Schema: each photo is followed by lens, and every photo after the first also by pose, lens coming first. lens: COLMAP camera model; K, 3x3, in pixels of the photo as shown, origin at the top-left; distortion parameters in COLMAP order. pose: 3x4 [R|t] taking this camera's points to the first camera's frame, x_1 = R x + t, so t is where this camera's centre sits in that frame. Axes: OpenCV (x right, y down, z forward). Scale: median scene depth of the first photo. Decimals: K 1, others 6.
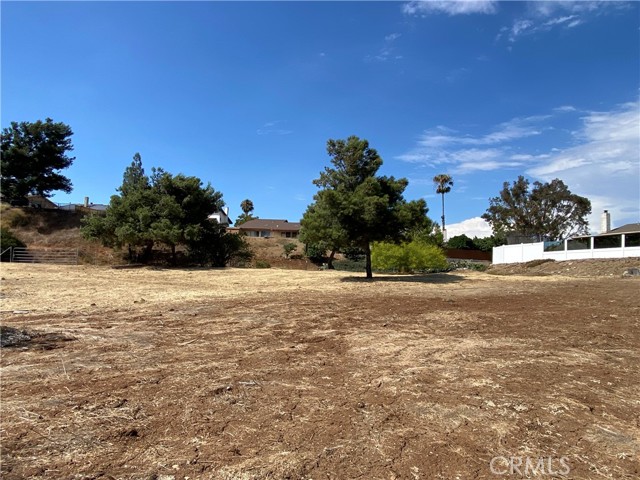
lens RADIAL K [[411.5, 0, 324.6], [0, 411.5, 227.5], [0, 0, 1]] dist [0.049659, -0.060978]
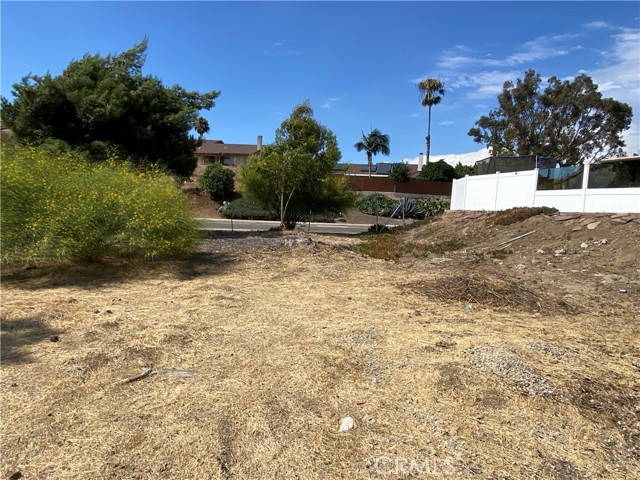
lens RADIAL K [[411.5, 0, 348.1], [0, 411.5, 209.4], [0, 0, 1]] dist [0.049659, -0.060978]
pose [[0.999956, 0.003749, 0.008603, 0.179462], [-0.004800, 0.992066, 0.125628, 0.014186], [-0.008063, -0.125664, 0.992040, 0.320185]]
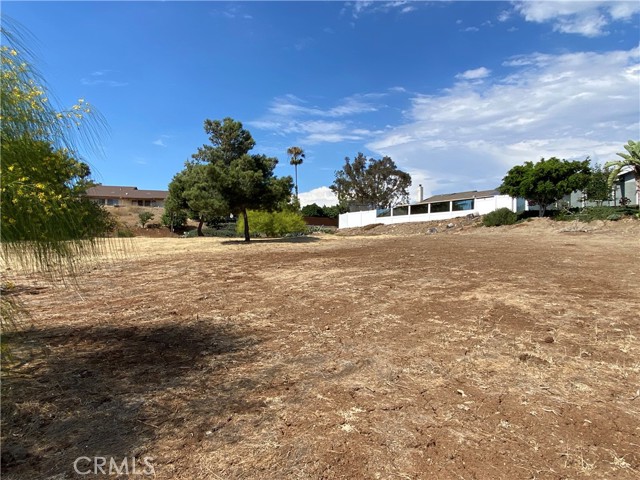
lens RADIAL K [[411.5, 0, 320.7], [0, 411.5, 245.5], [0, 0, 1]] dist [0.049659, -0.060978]
pose [[0.939912, -0.034915, 0.339627, -0.037940], [-0.006344, 0.992799, 0.119622, -0.003466], [-0.341358, -0.114589, 0.932922, -0.076541]]
